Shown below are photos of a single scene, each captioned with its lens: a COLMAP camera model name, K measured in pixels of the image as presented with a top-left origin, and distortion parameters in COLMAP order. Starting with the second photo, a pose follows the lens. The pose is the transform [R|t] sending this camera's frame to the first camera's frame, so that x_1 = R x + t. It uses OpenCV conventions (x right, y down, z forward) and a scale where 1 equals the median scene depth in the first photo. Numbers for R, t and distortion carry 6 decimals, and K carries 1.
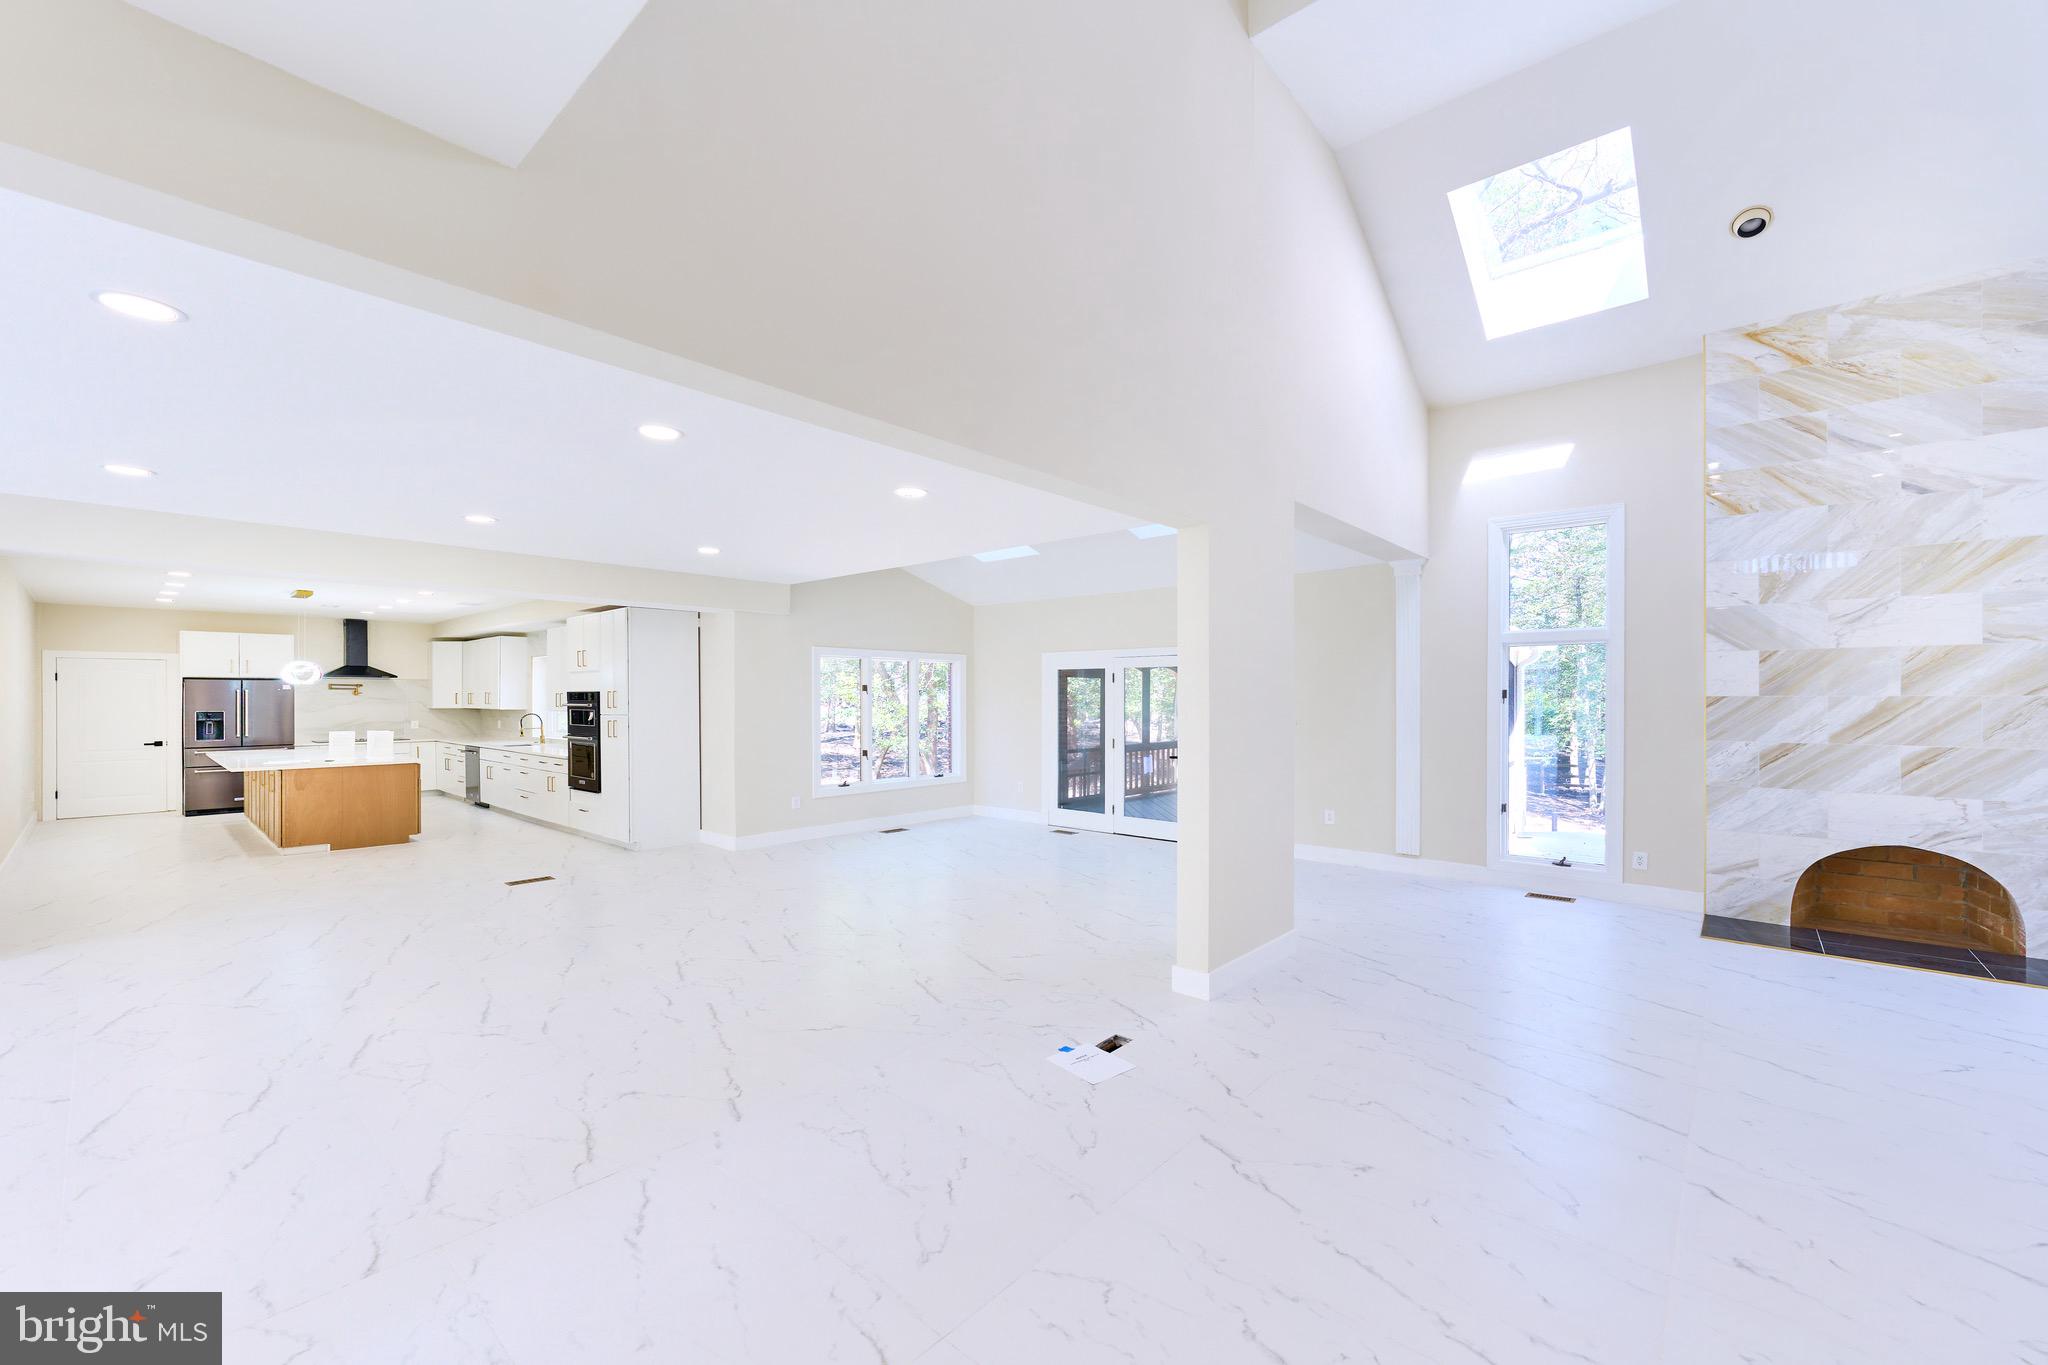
lens RADIAL K [[750.5, 0, 1104.6], [0, 750.5, 733.3], [0, 0, 1]] dist [-0.002718, 0.000559]
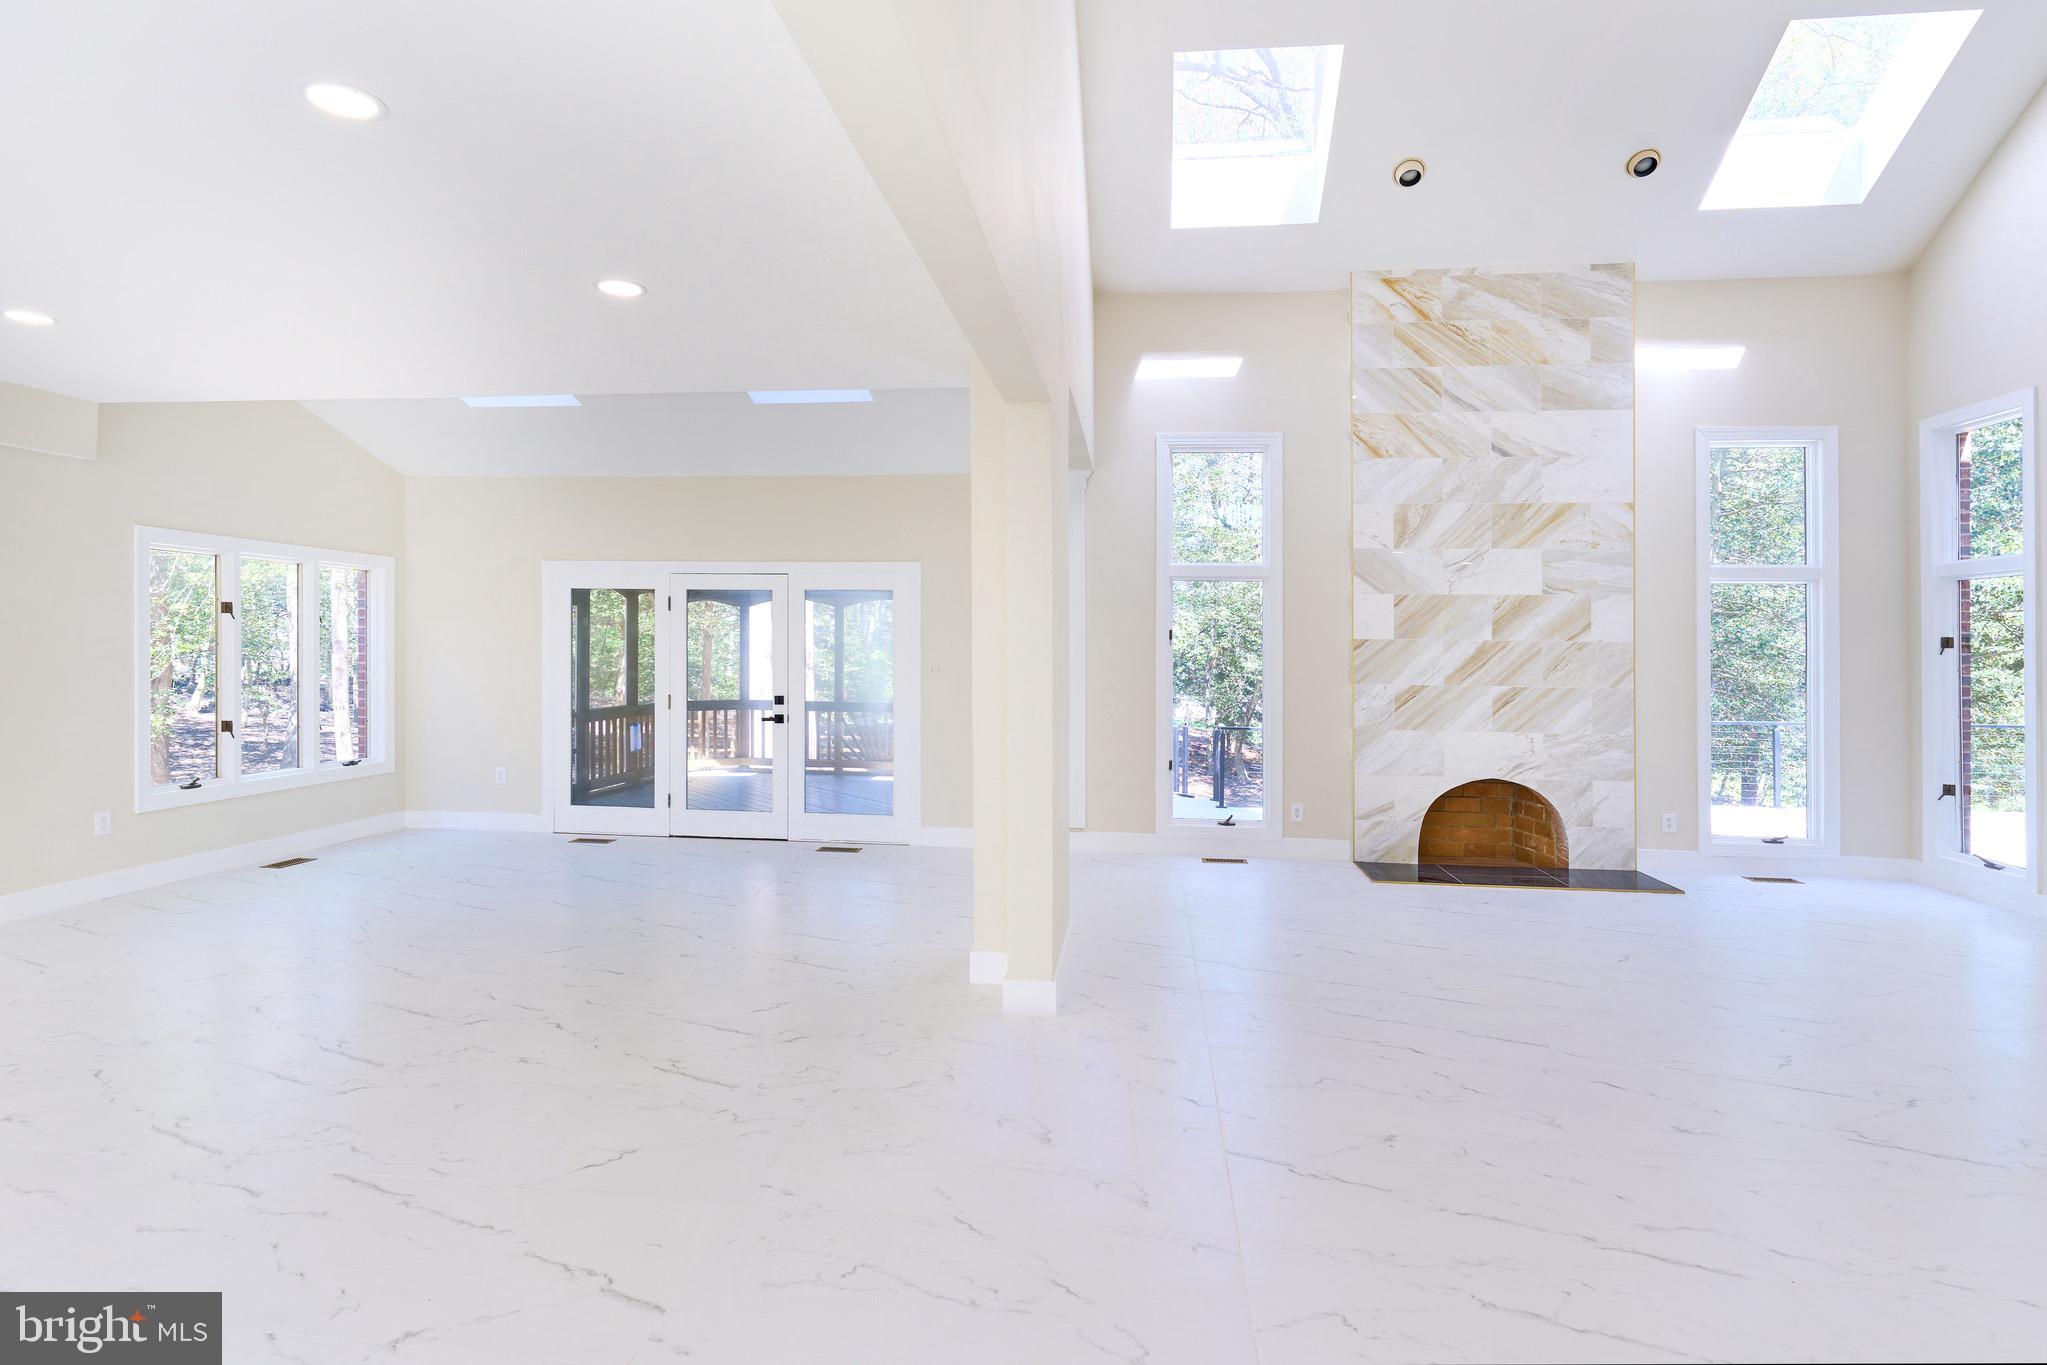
lens RADIAL K [[1061.7, 0, 991.1], [0, 1061.7, 688.3], [0, 0, 1]] dist [0.001633, 0.000681]
pose [[0.851996, -0.010036, 0.523452, -0.322754], [0.015899, 0.999851, -0.006708, 0.016704], [-0.523307, 0.014037, 0.852029, 0.062160]]
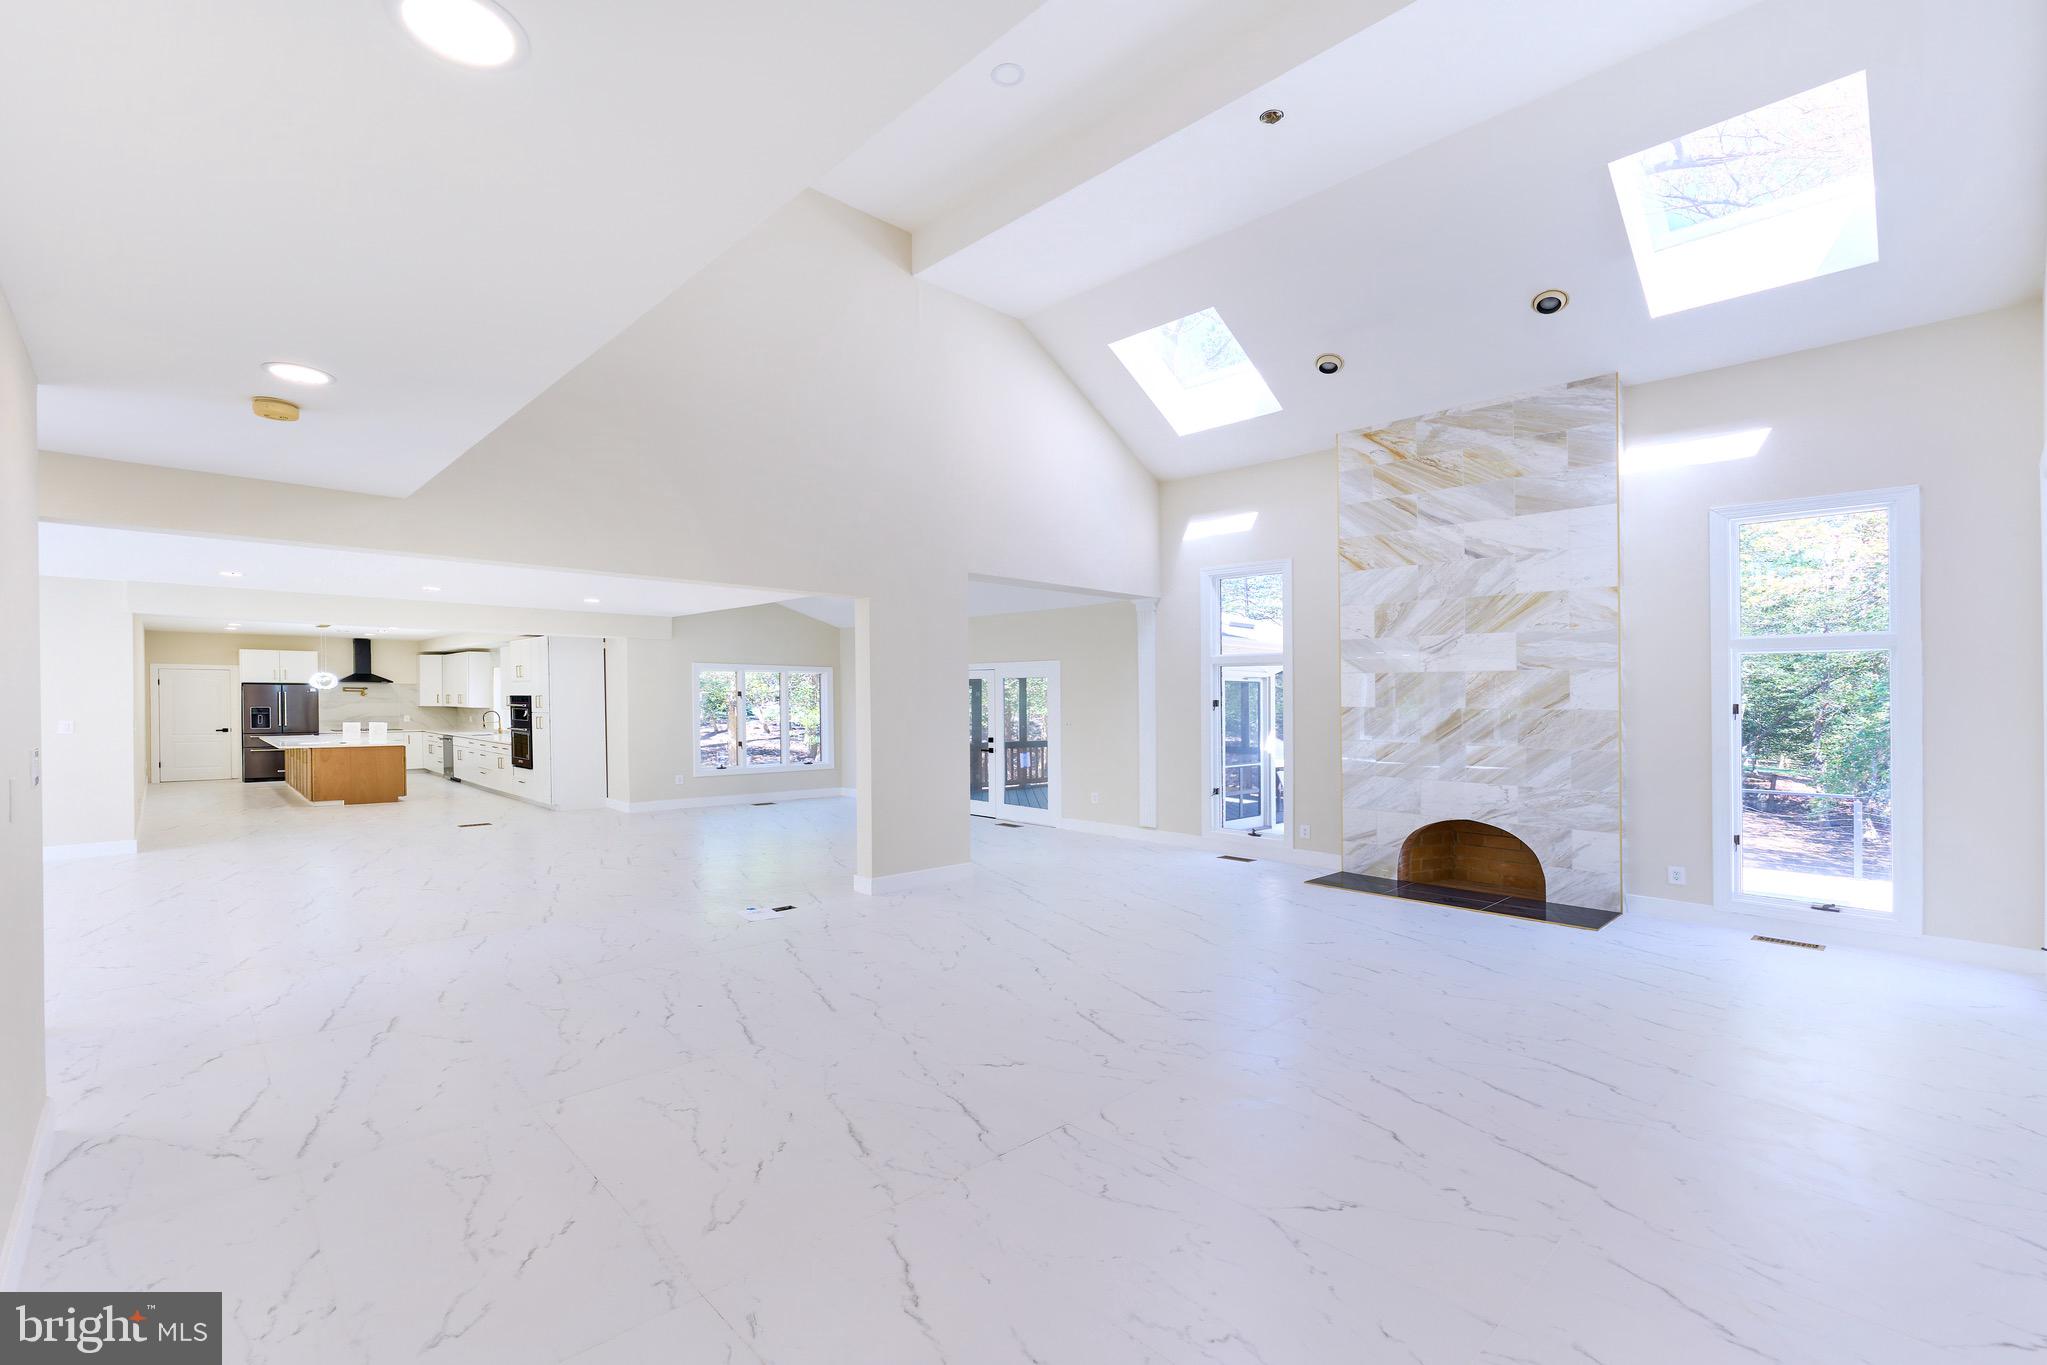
lens RADIAL K [[750.2, 0, 1056.1], [0, 750.2, 747.3], [0, 0, 1]] dist [-0.002718, 0.000559]
pose [[0.999094, 0.011596, -0.040945, 0.345301], [-0.010892, 0.999789, 0.017388, 0.004541], [0.041138, -0.016926, 0.999010, -0.335689]]
